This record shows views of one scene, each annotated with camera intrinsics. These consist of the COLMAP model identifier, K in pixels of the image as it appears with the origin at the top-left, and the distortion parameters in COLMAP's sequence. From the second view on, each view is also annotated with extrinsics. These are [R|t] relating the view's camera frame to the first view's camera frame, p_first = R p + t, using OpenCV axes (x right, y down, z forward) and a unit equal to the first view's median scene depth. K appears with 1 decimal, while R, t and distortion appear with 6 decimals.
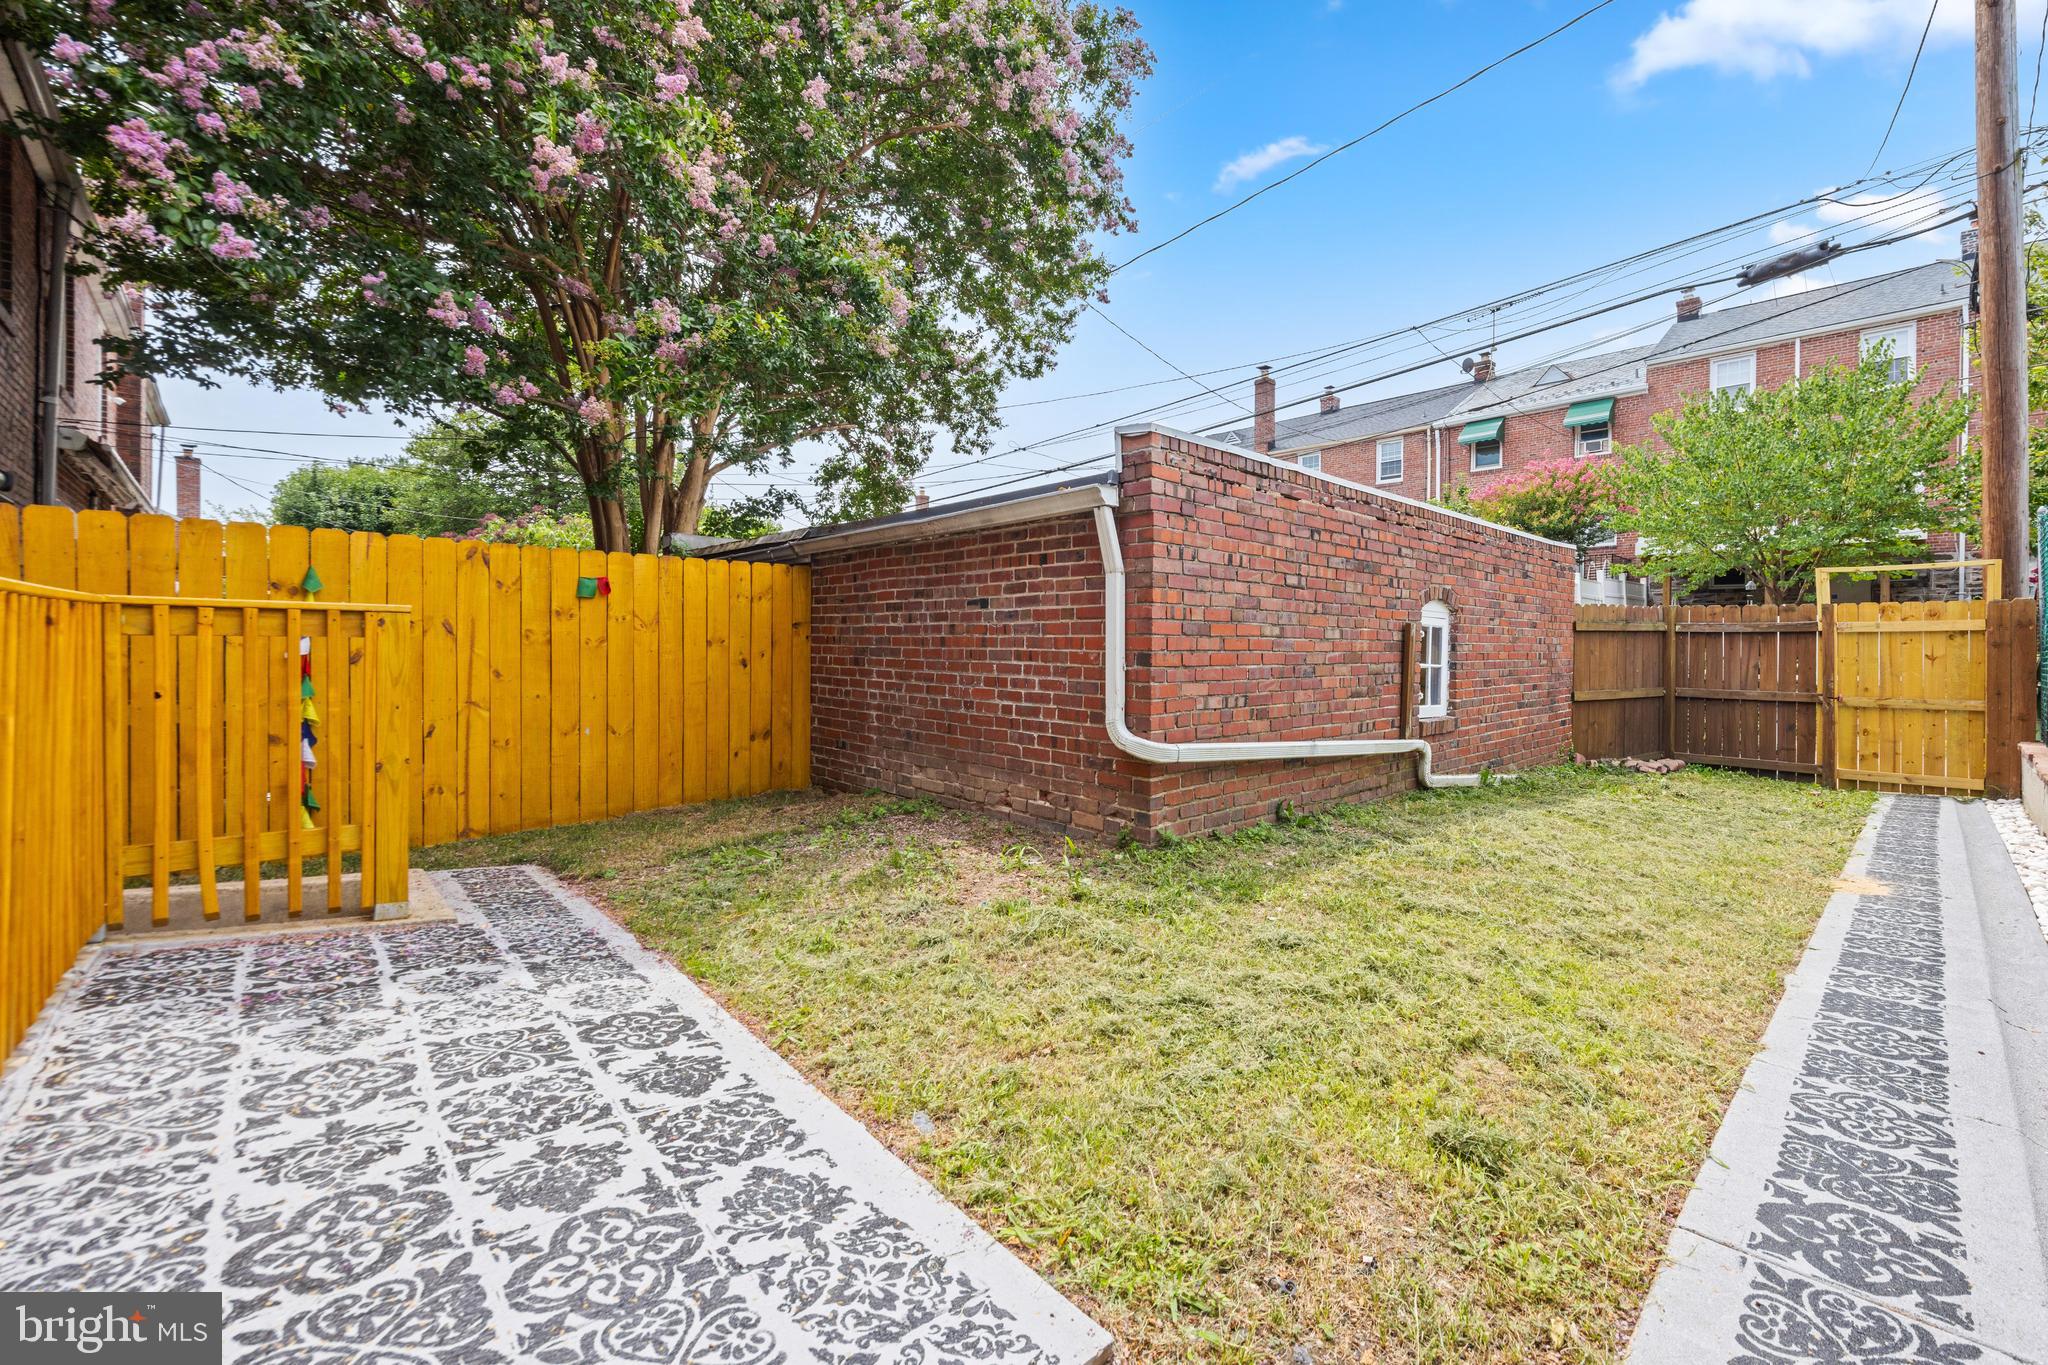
lens RADIAL K [[815.1, 0, 1156.6], [0, 815.1, 646.1], [0, 0, 1]] dist [-0.001815, -0.000249]
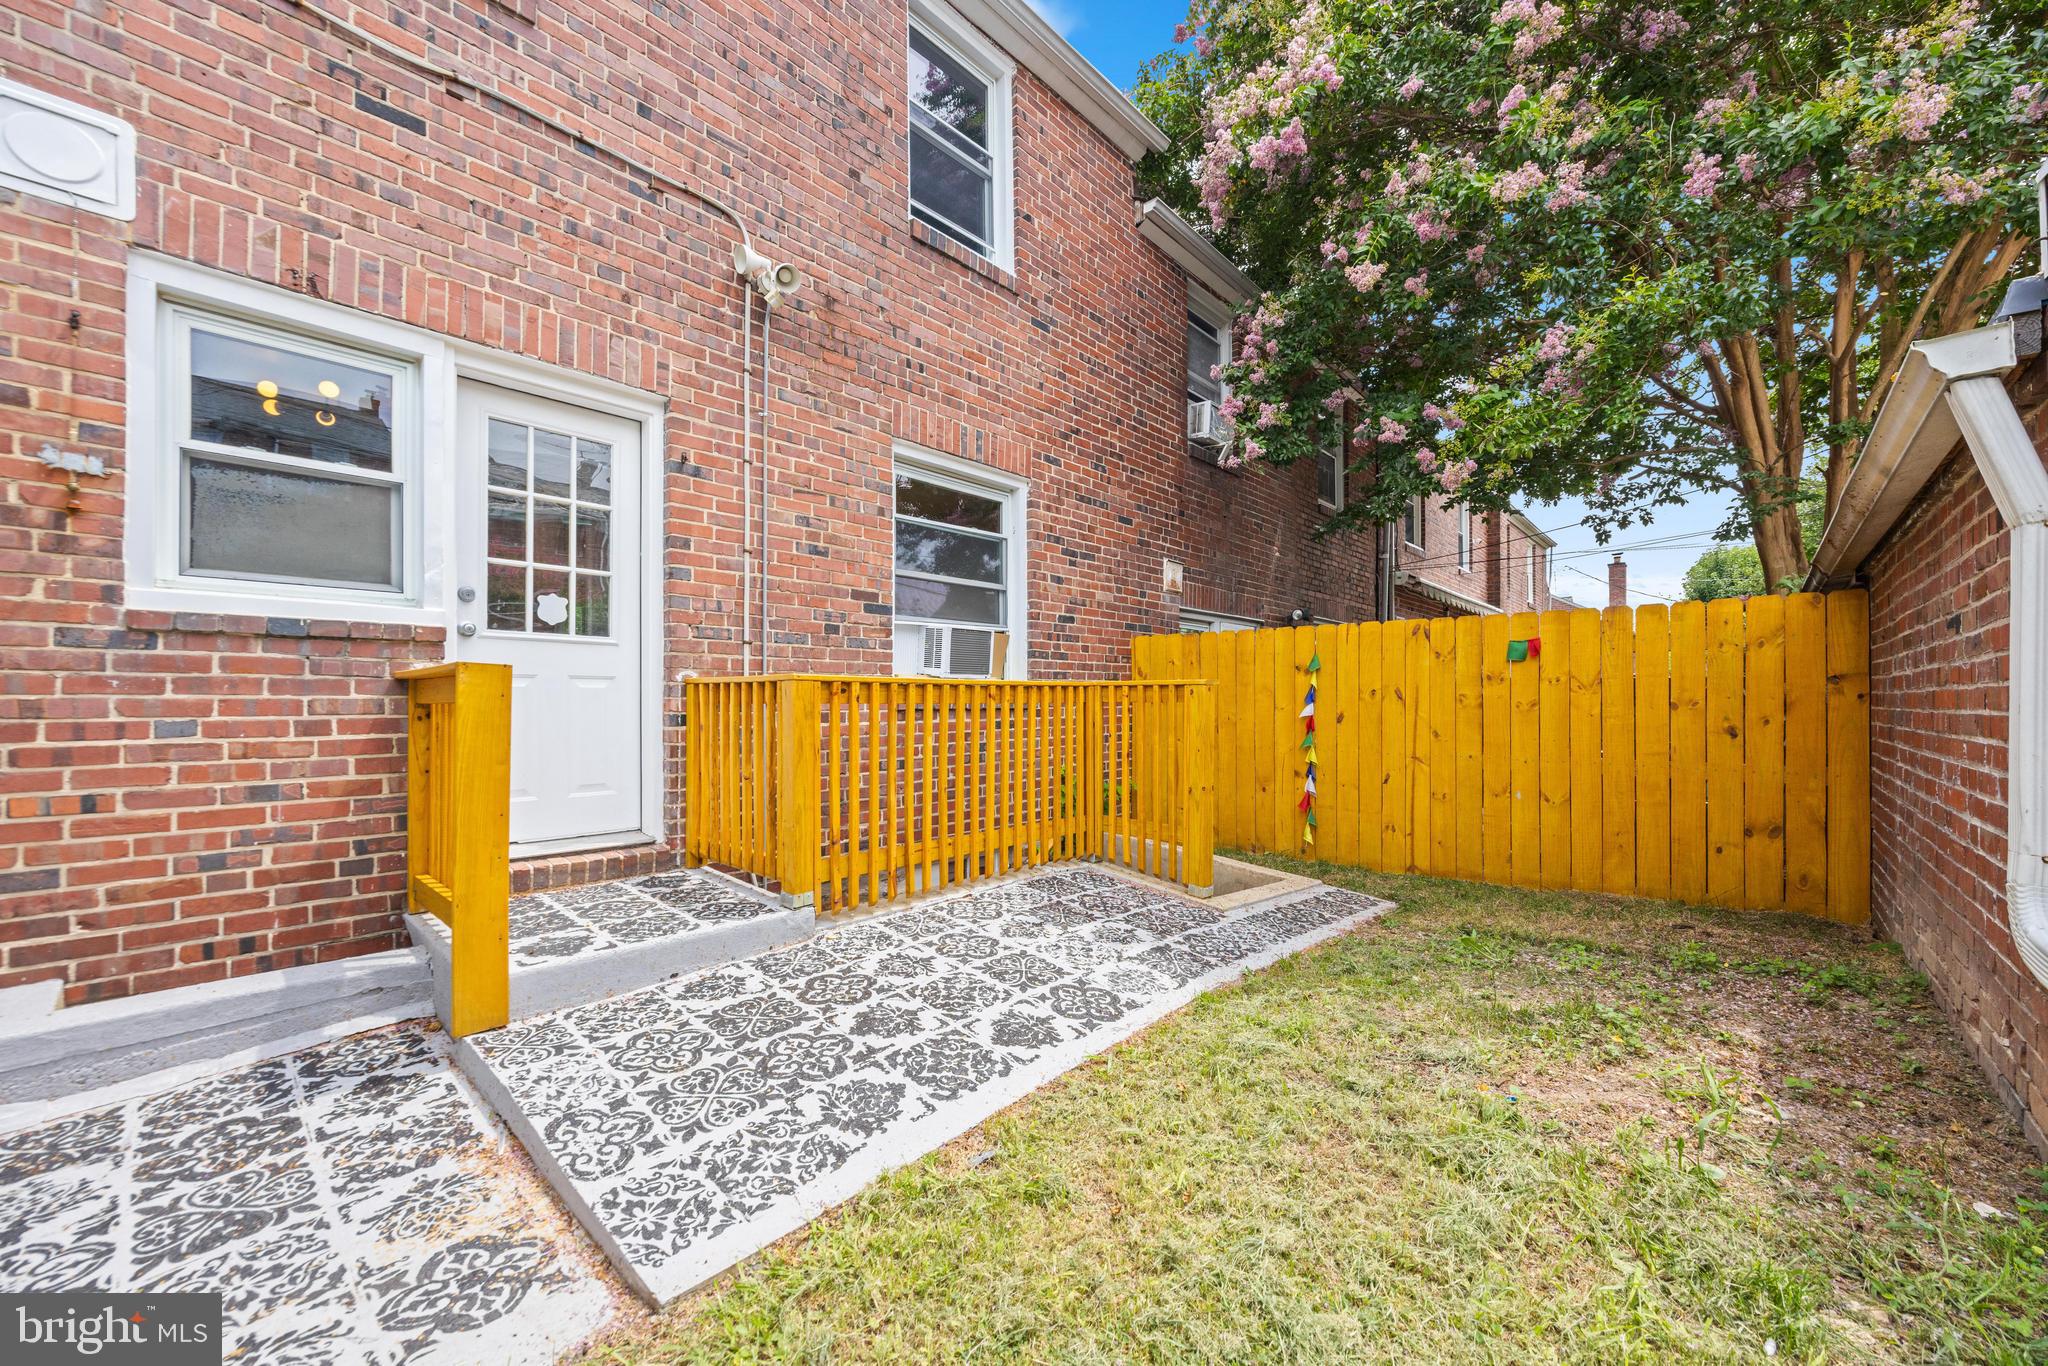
lens RADIAL K [[808.1, 0, 1021.8], [0, 808.1, 708.1], [0, 0, 1]] dist [-0.002786, -0.000061]
pose [[-0.009357, -0.005444, -0.999941, 0.786059], [-0.001894, 0.999983, -0.005426, 0.012818], [0.999954, 0.001843, -0.009367, 1.097535]]
